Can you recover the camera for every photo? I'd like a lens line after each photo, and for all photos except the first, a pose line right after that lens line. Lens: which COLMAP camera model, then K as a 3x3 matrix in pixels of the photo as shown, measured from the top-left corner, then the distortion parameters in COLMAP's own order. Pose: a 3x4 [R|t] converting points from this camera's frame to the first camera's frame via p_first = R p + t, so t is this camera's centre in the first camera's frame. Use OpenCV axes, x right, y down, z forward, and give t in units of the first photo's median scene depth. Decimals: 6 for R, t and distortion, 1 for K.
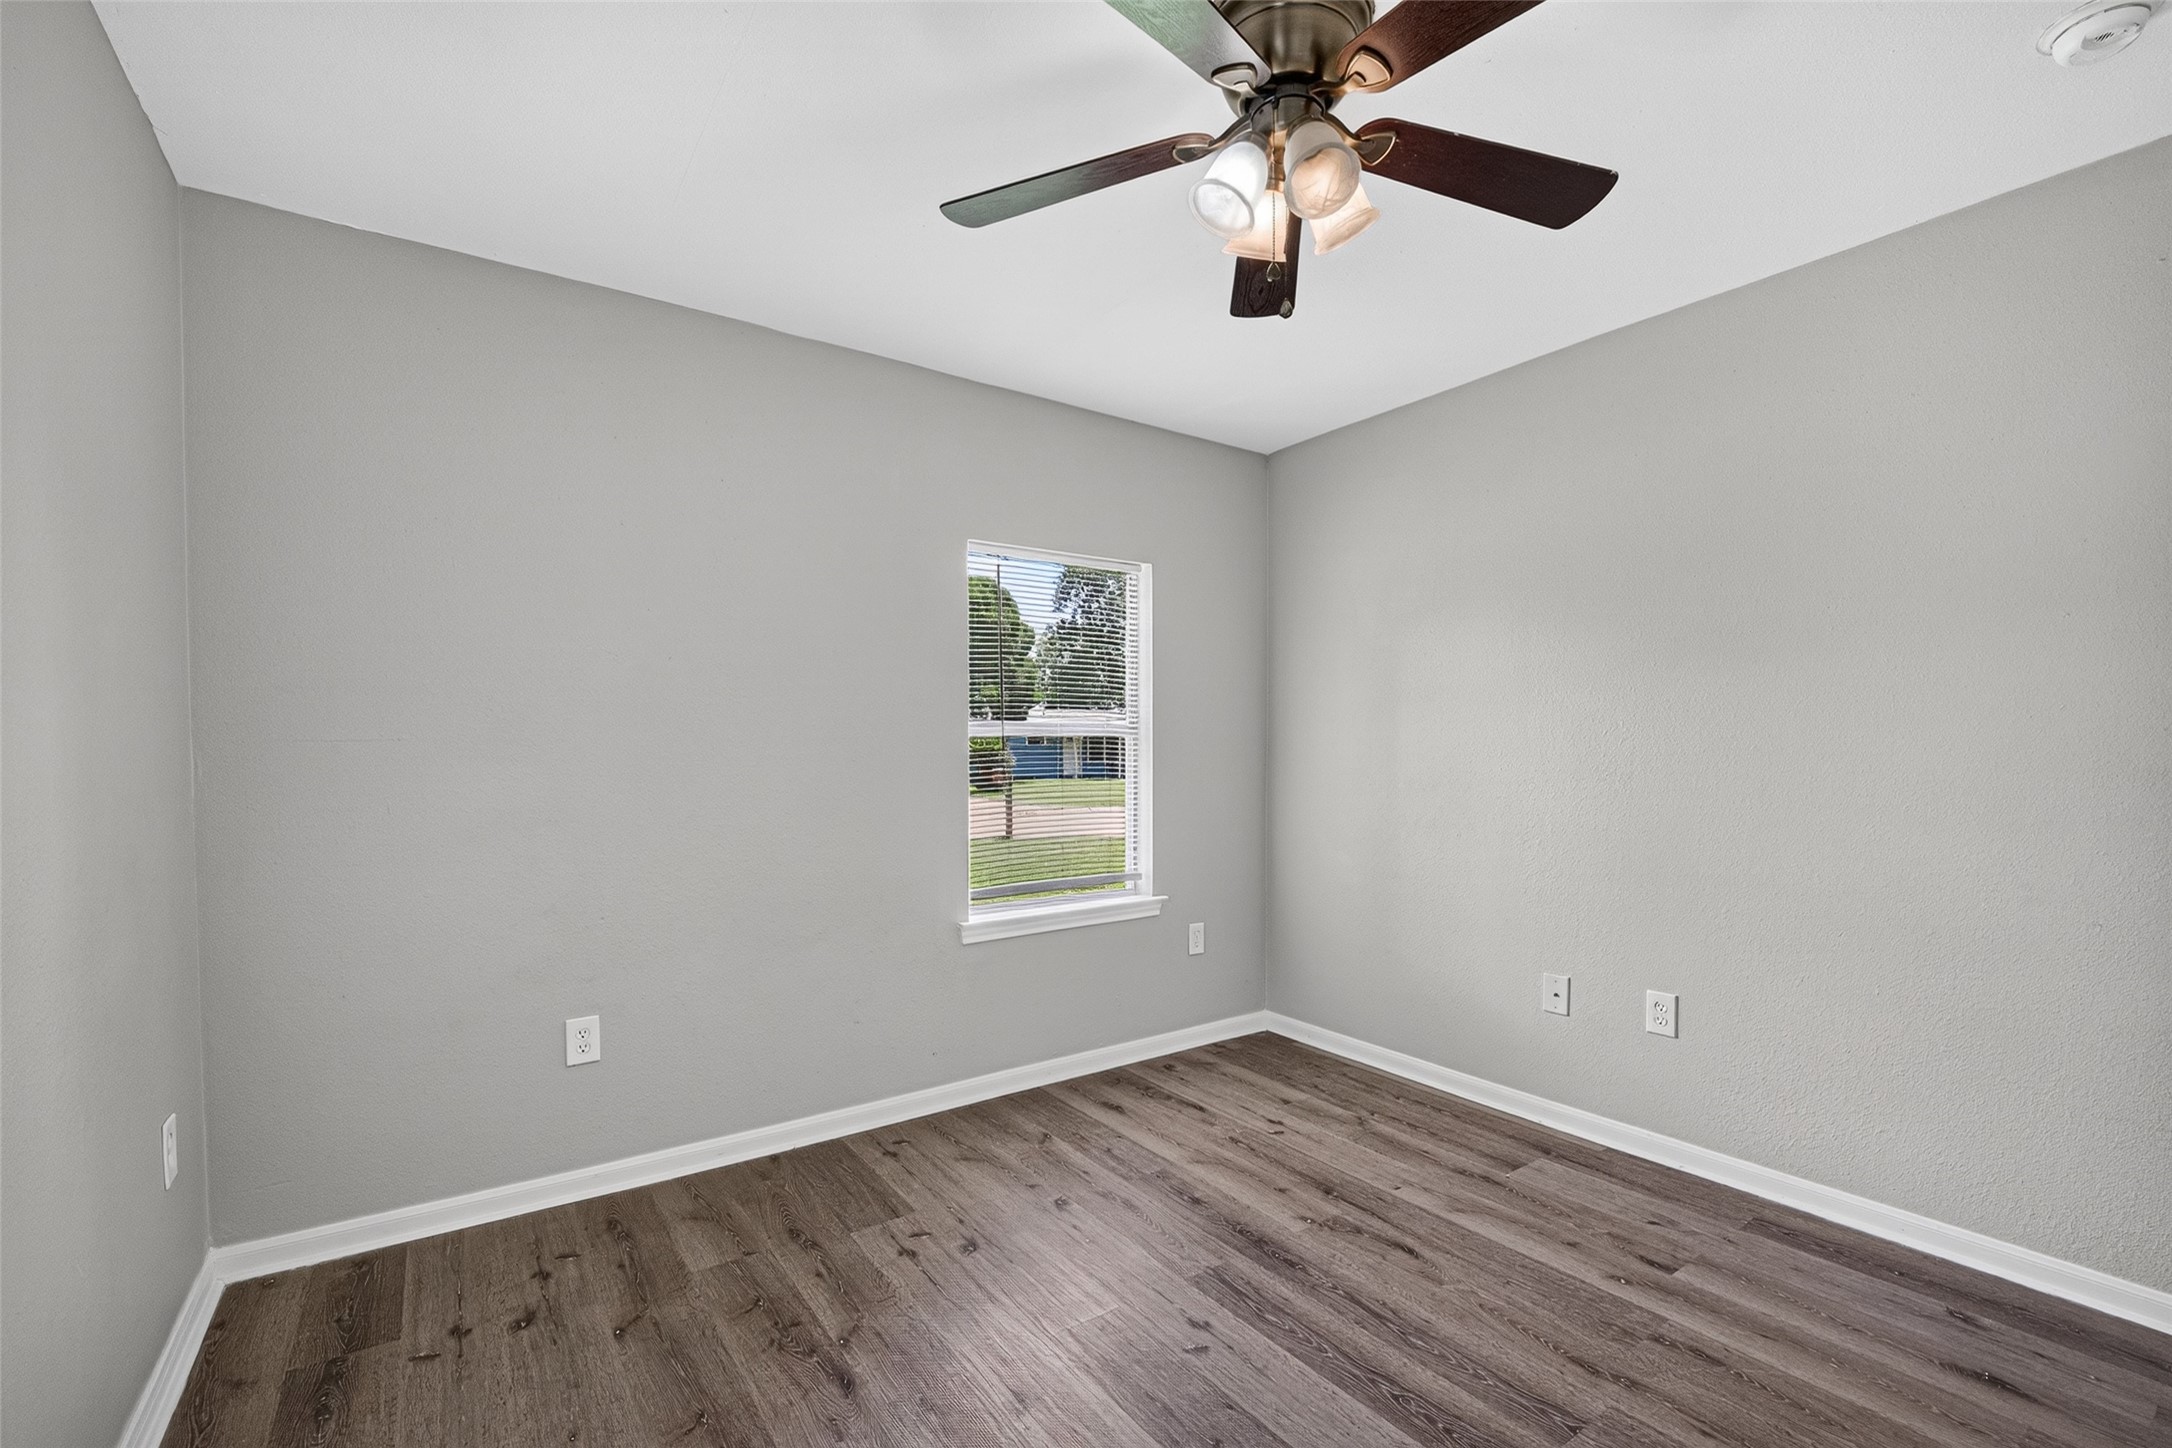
lens RADIAL K [[915.0, 0, 1107.6], [0, 915.0, 730.1], [0, 0, 1]] dist [-0.006692, -0.004654]
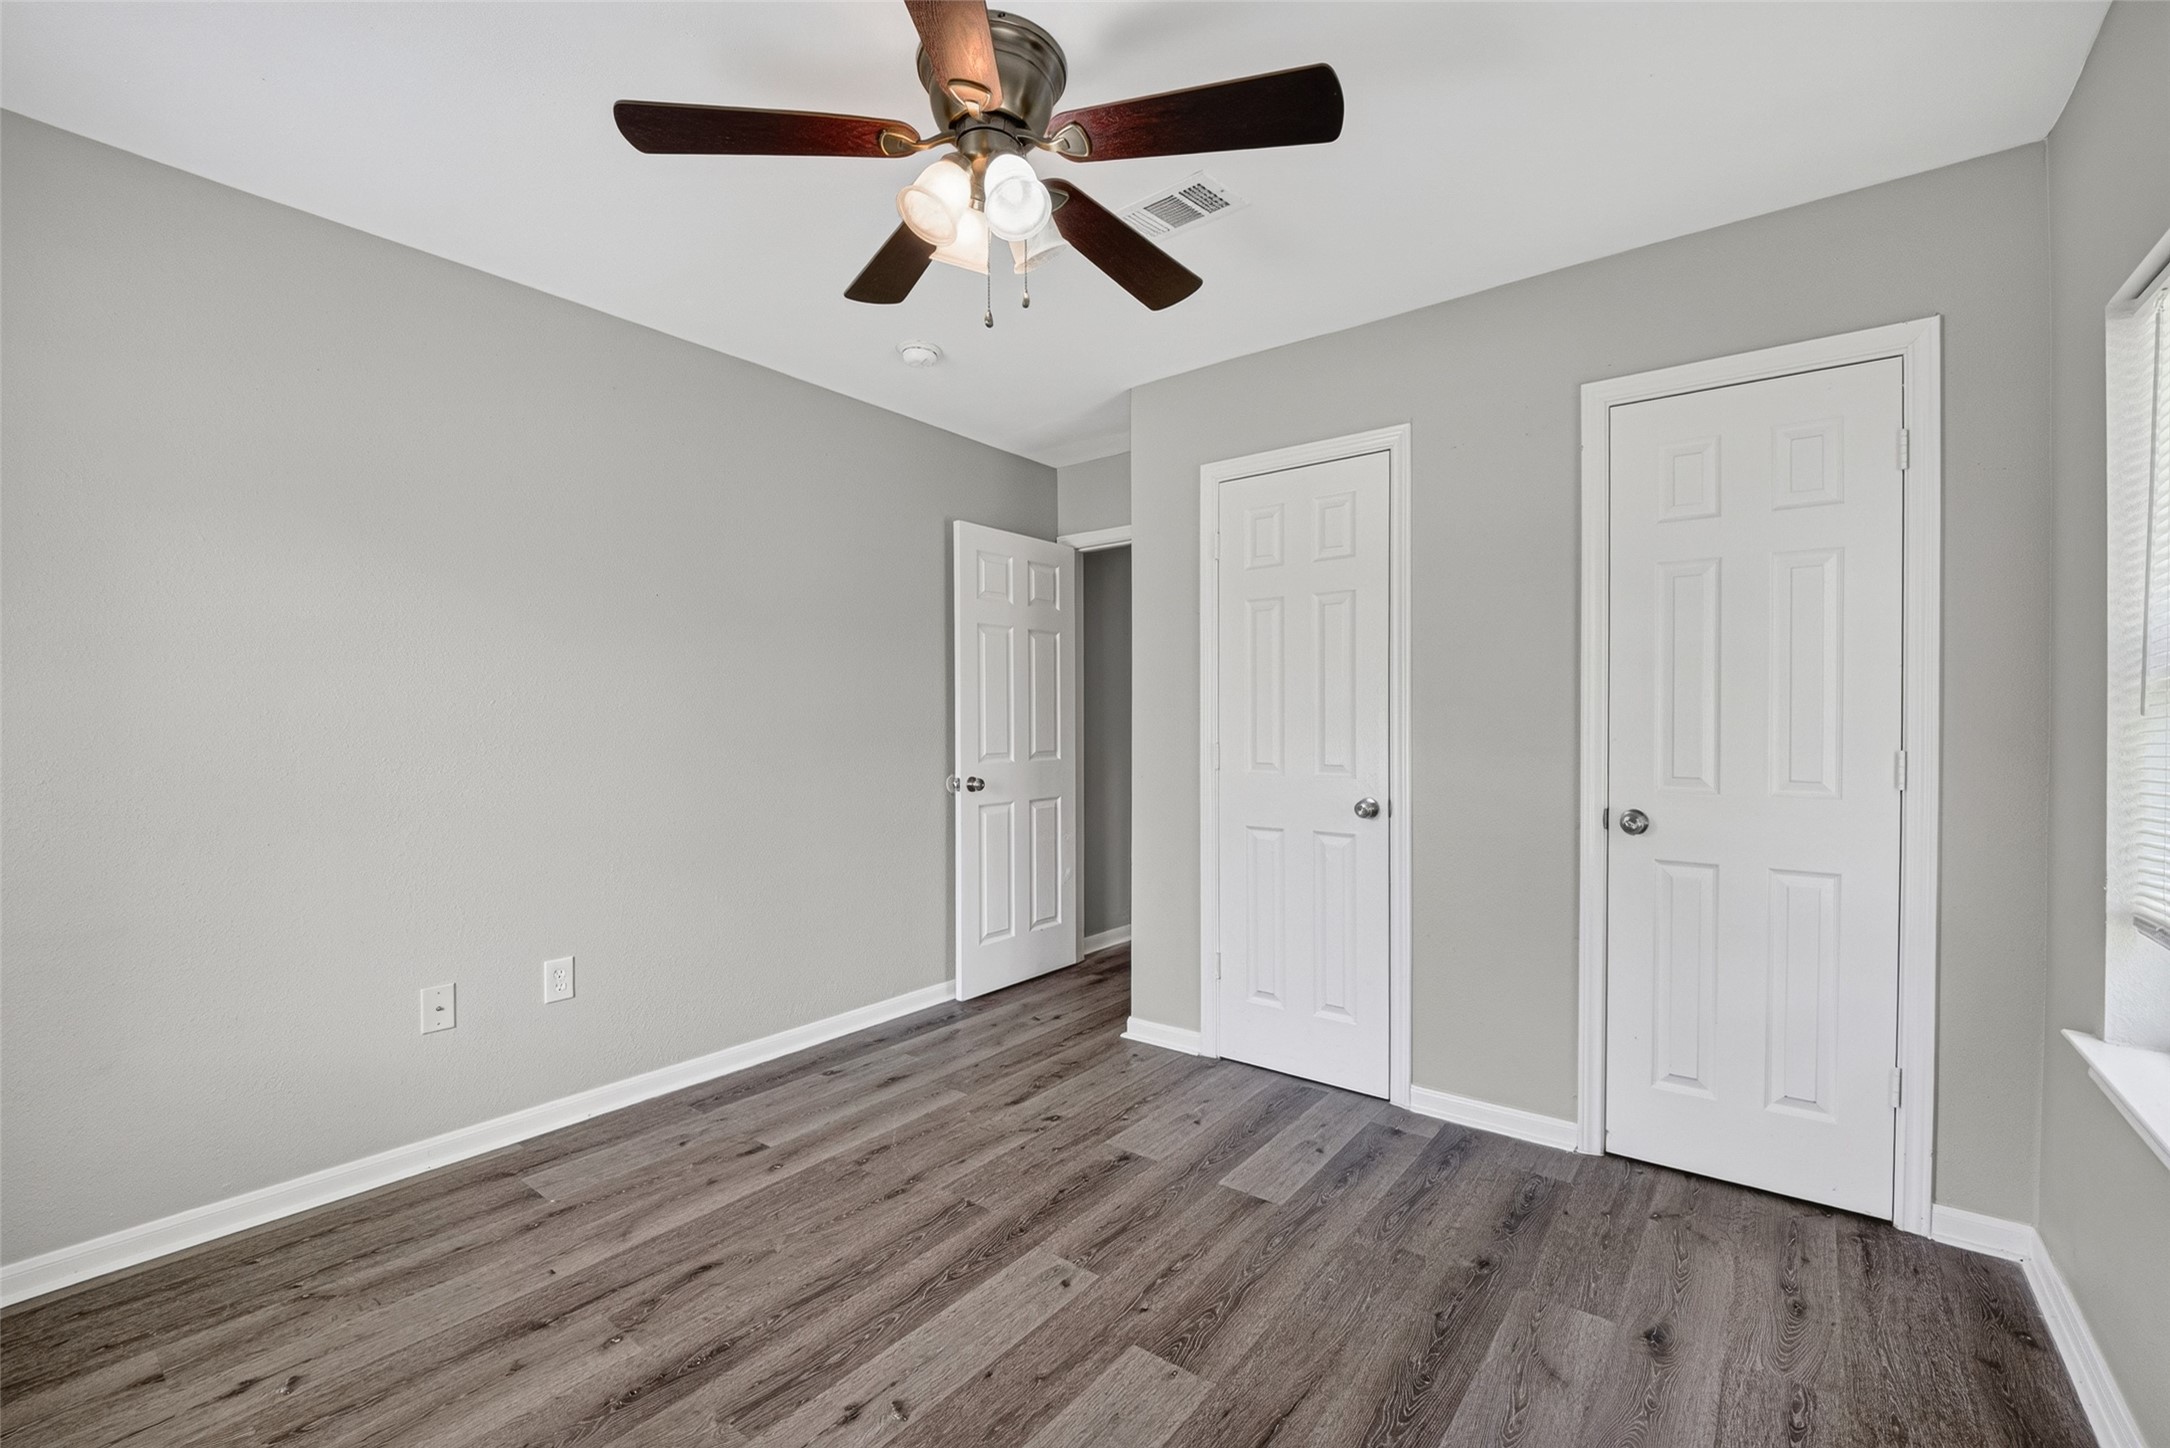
lens RADIAL K [[914.1, 0, 1085.2], [0, 914.1, 728.0], [0, 0, 1]] dist [-0.006692, -0.004654]
pose [[-0.258444, -0.012481, 0.965946, -0.597103], [-0.016724, 0.999824, 0.008444, 0.016720], [-0.965882, -0.013972, -0.258607, 0.820213]]
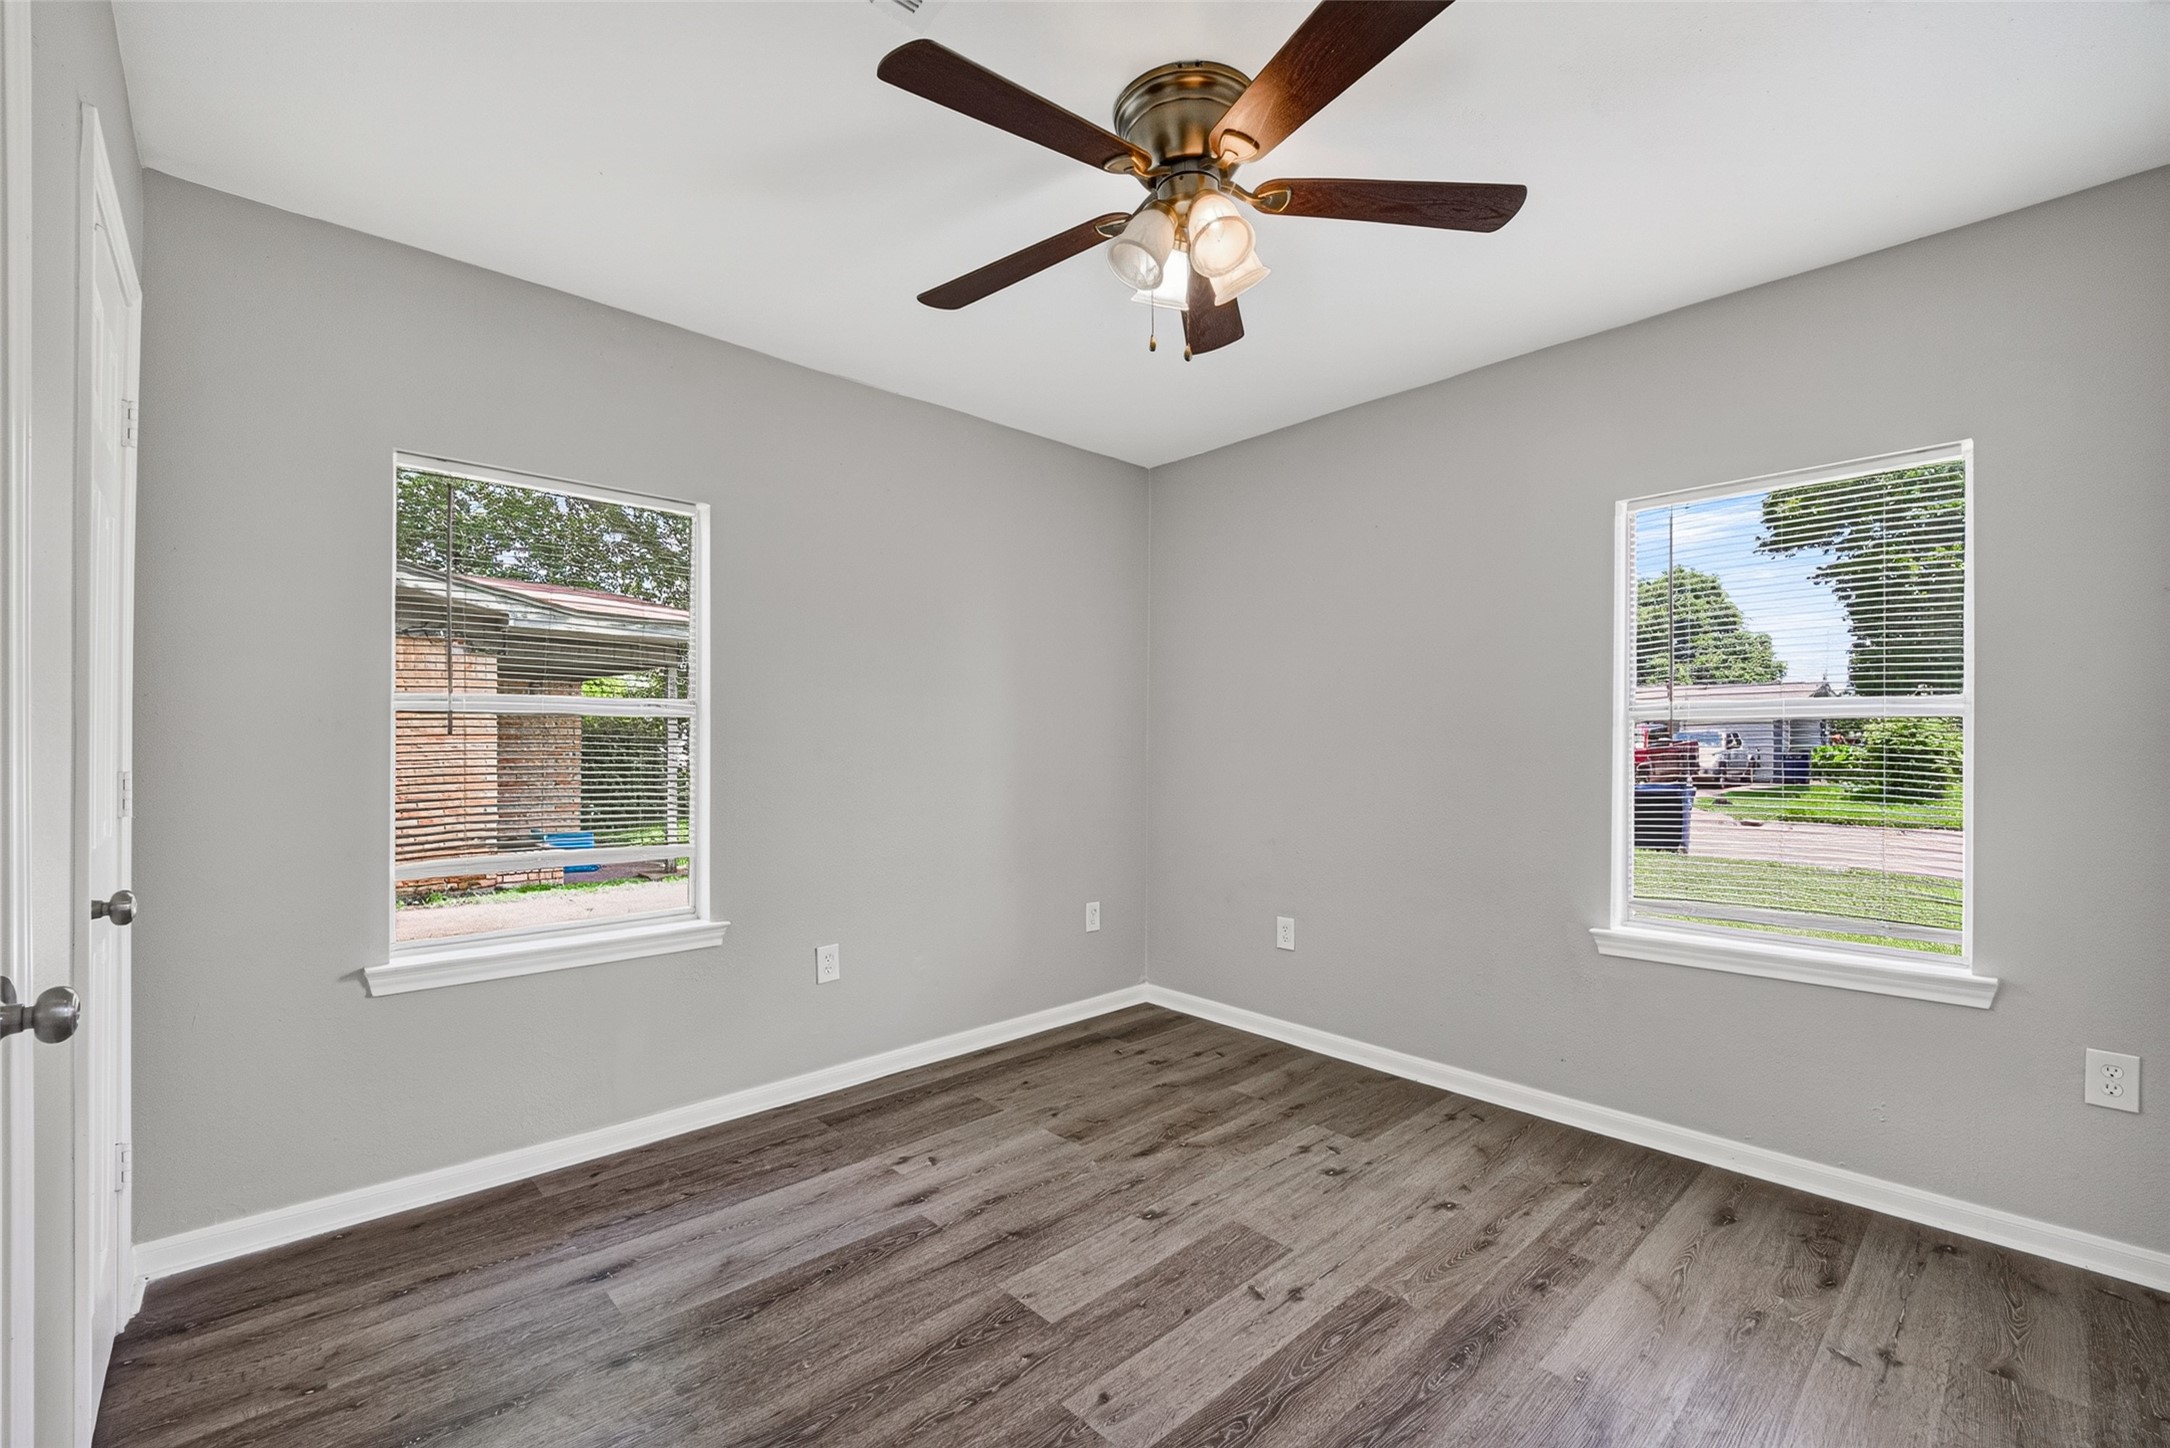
lens RADIAL K [[952.1, 0, 1106.6], [0, 952.1, 744.8], [0, 0, 1]] dist [-0.024952, 0.000132]
pose [[0.126650, 0.006947, -0.991923, 0.898744], [0.015999, 0.999831, 0.009045, 0.020478], [0.991818, -0.017015, 0.126518, 0.538195]]
